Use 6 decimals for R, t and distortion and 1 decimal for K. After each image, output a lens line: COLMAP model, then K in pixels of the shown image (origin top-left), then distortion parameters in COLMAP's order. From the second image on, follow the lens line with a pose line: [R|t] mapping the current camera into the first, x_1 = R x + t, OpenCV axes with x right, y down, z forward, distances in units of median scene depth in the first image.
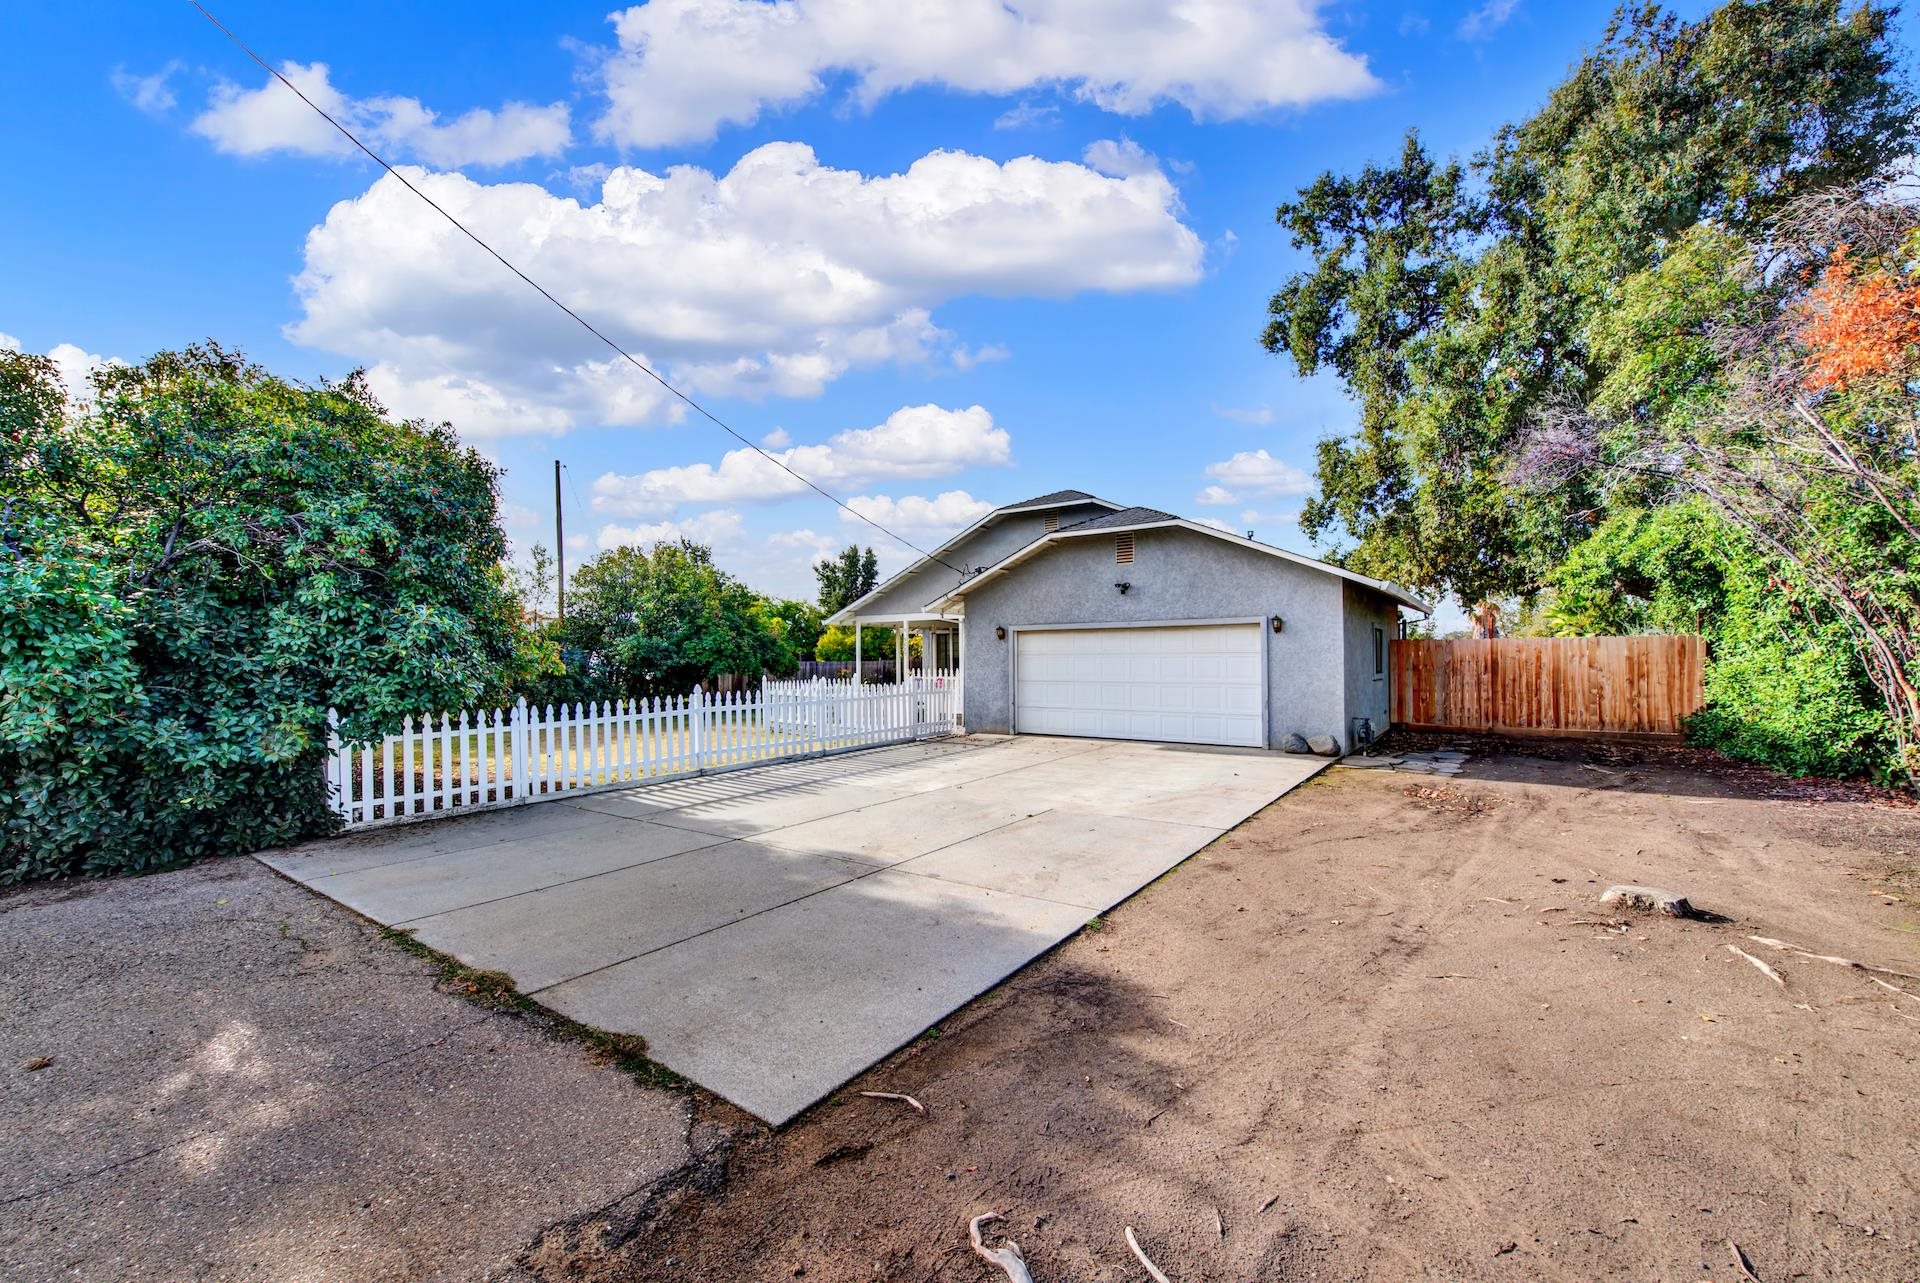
lens RADIAL K [[760.7, 0, 961.2], [0, 760.7, 657.9], [0, 0, 1]] dist [0.001136, -0.000346]
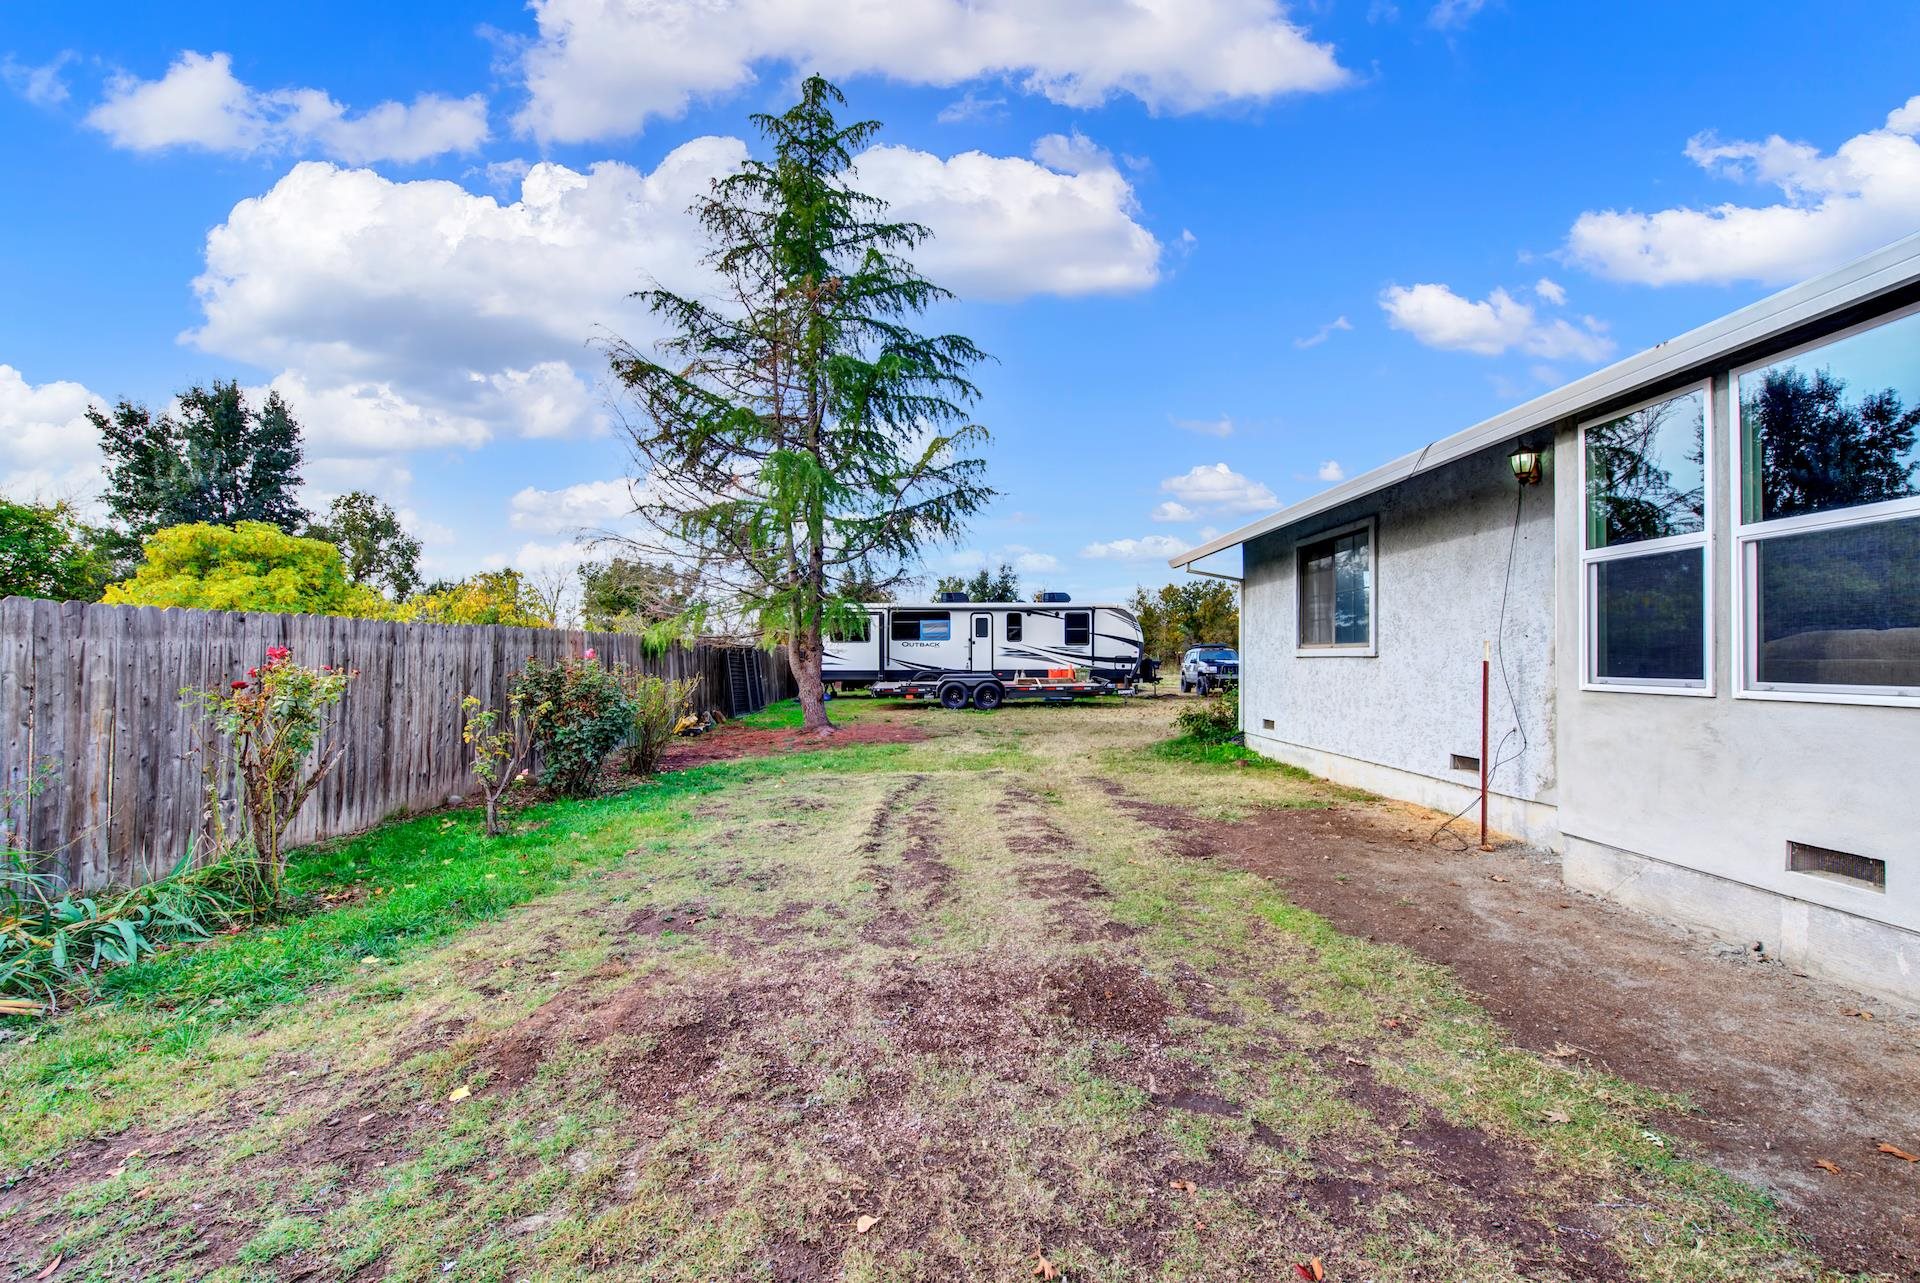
lens RADIAL K [[760.7, 0, 950.8], [0, 760.7, 657.3], [0, 0, 1]] dist [0.001136, -0.000346]
pose [[0.800993, 0.004304, 0.598658, -0.390596], [-0.004332, 0.999990, -0.001394, 0.036986], [-0.598658, -0.001477, 0.801003, 2.254317]]
